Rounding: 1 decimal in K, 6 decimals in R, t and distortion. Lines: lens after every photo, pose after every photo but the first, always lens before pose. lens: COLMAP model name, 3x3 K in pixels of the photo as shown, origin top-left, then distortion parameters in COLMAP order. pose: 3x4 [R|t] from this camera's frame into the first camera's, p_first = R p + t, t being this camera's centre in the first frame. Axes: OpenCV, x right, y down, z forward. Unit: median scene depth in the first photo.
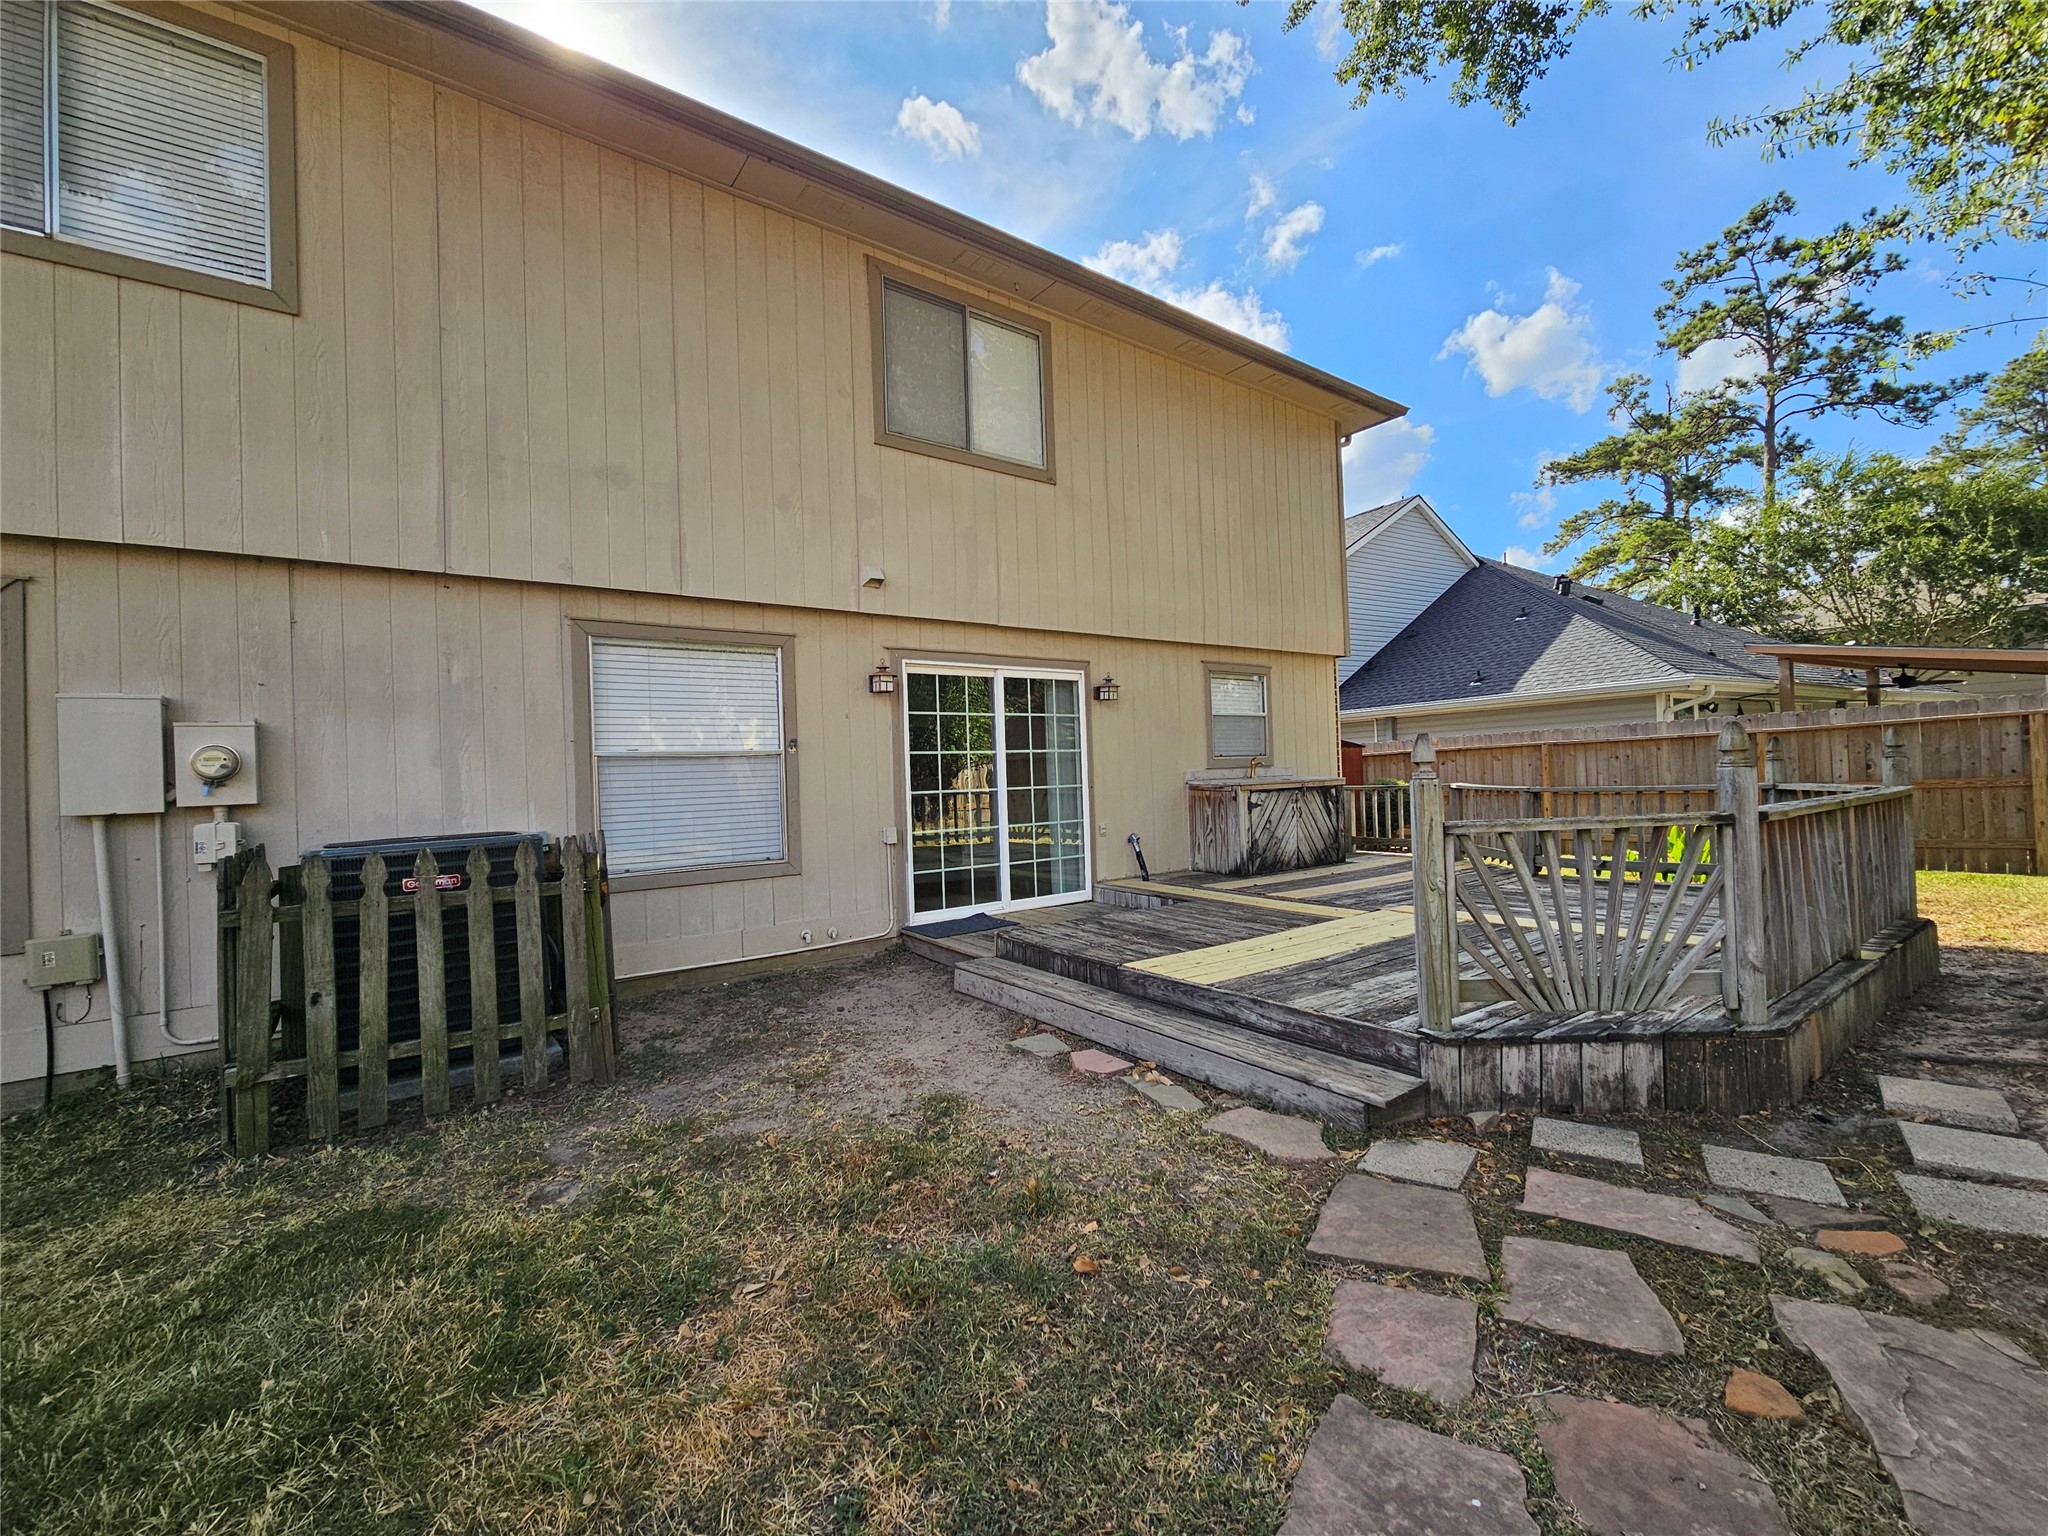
lens RADIAL K [[846.4, 0, 1033.4], [0, 846.4, 761.6], [0, 0, 1]] dist [0.001719, 0.000121]
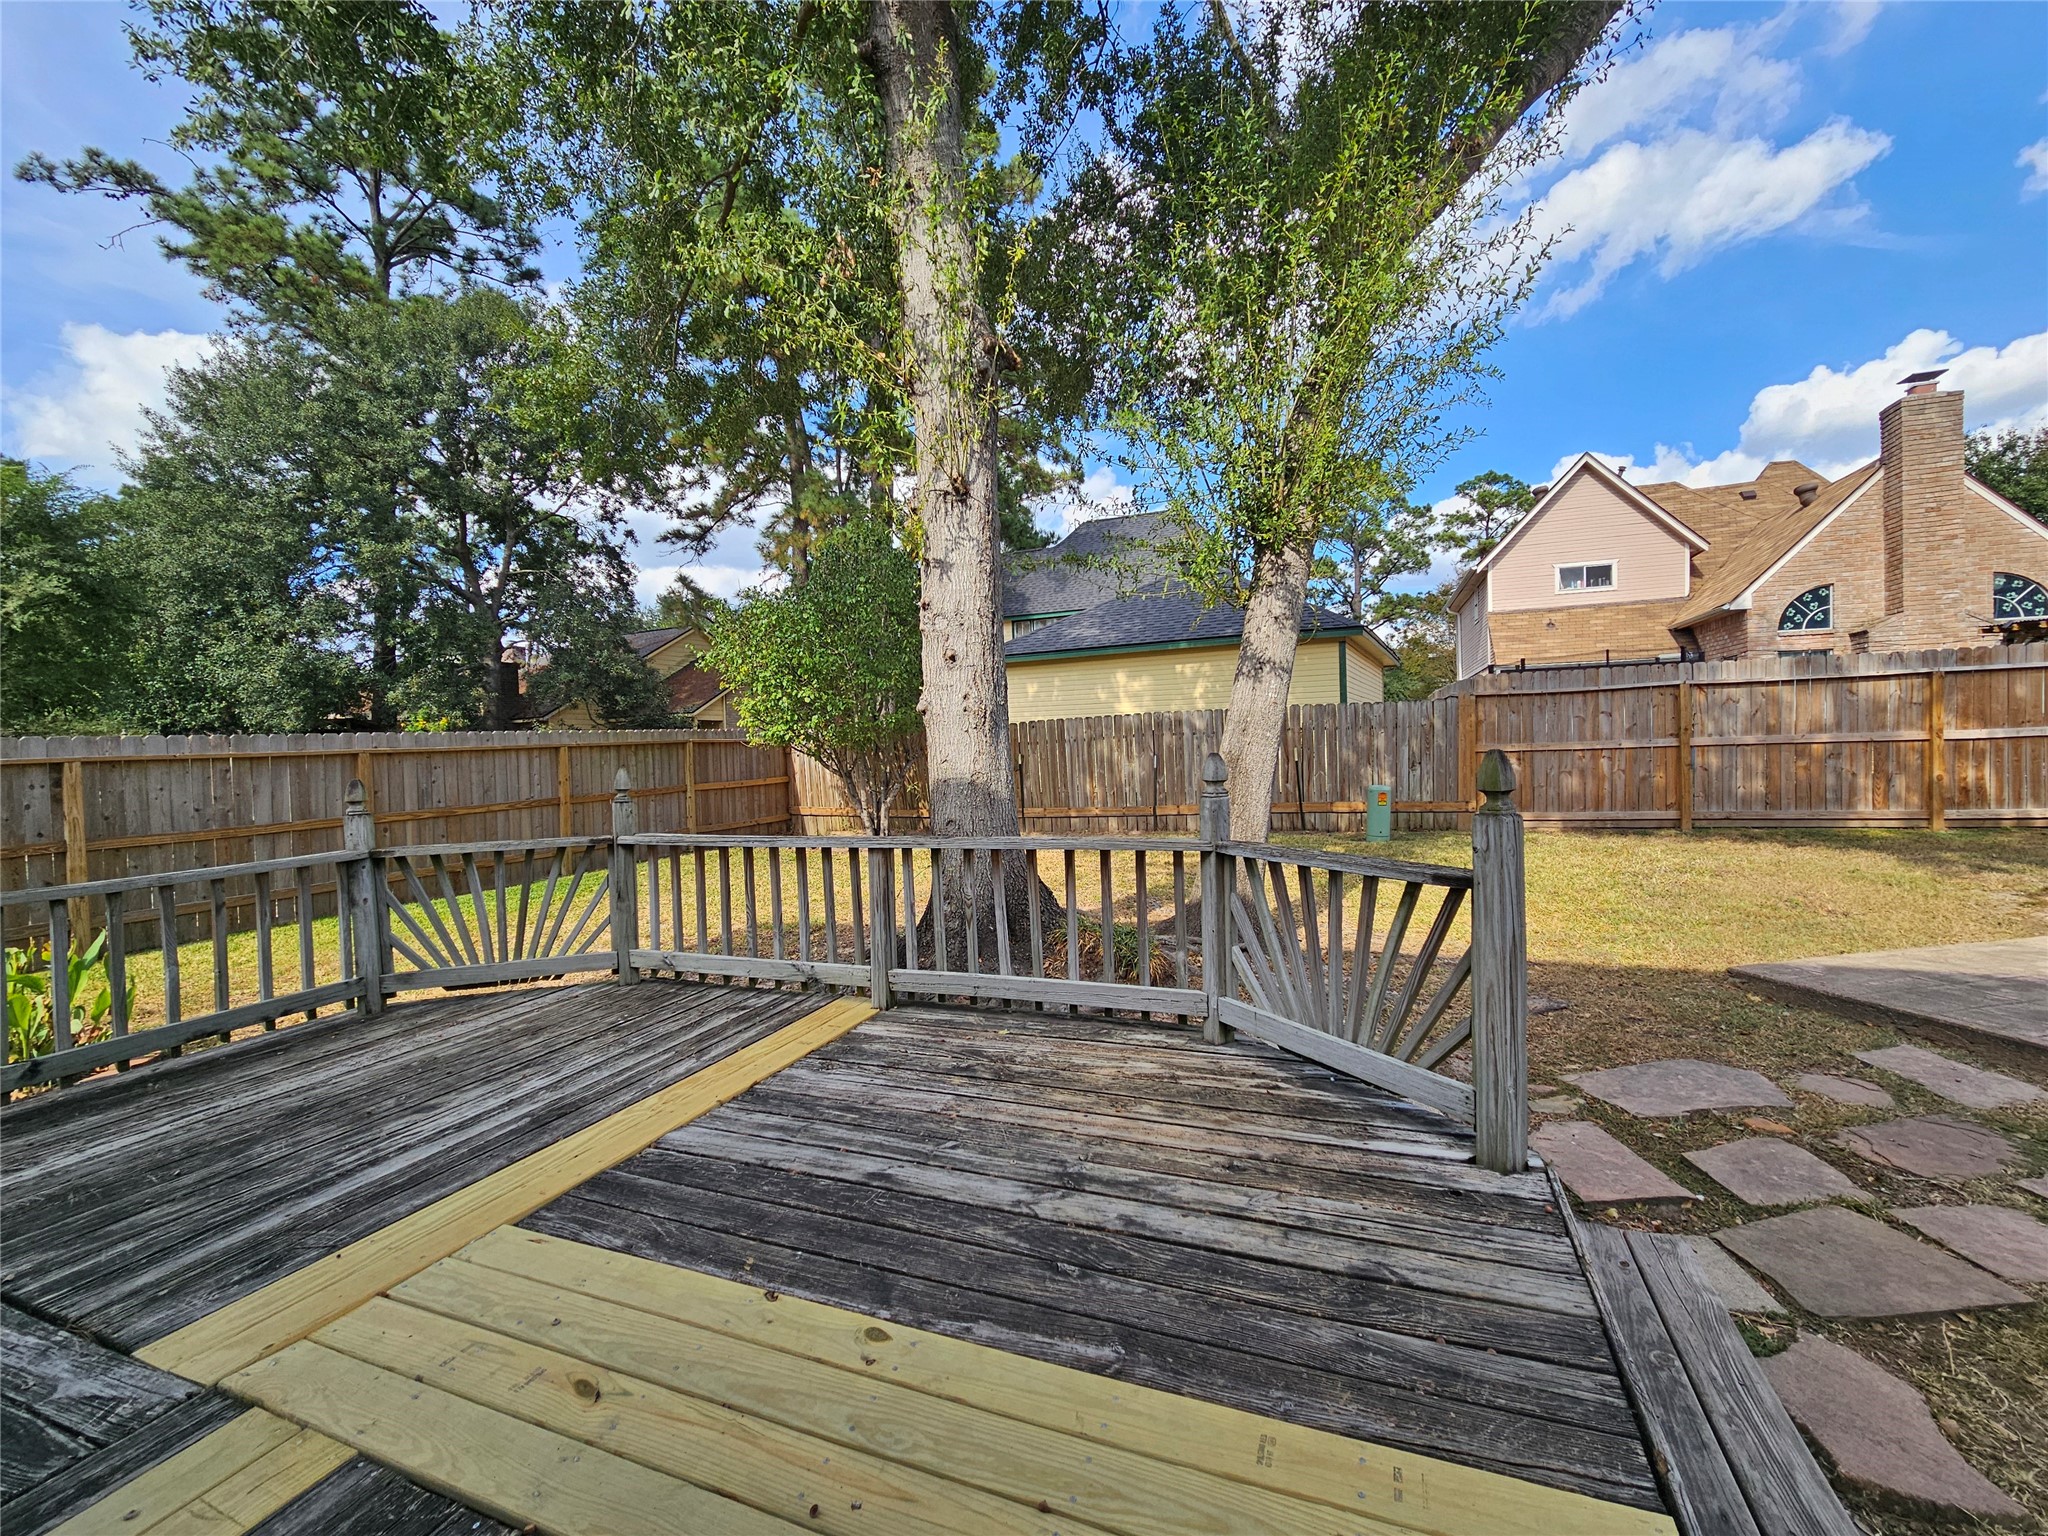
lens RADIAL K [[846.4, 0, 1033.4], [0, 846.4, 761.6], [0, 0, 1]] dist [0.001719, 0.000121]
pose [[-0.526627, 0.035110, 0.849371, 0.051333], [0.034394, 0.999209, -0.019979, -0.019729], [-0.849400, 0.018691, -0.527418, 1.405801]]
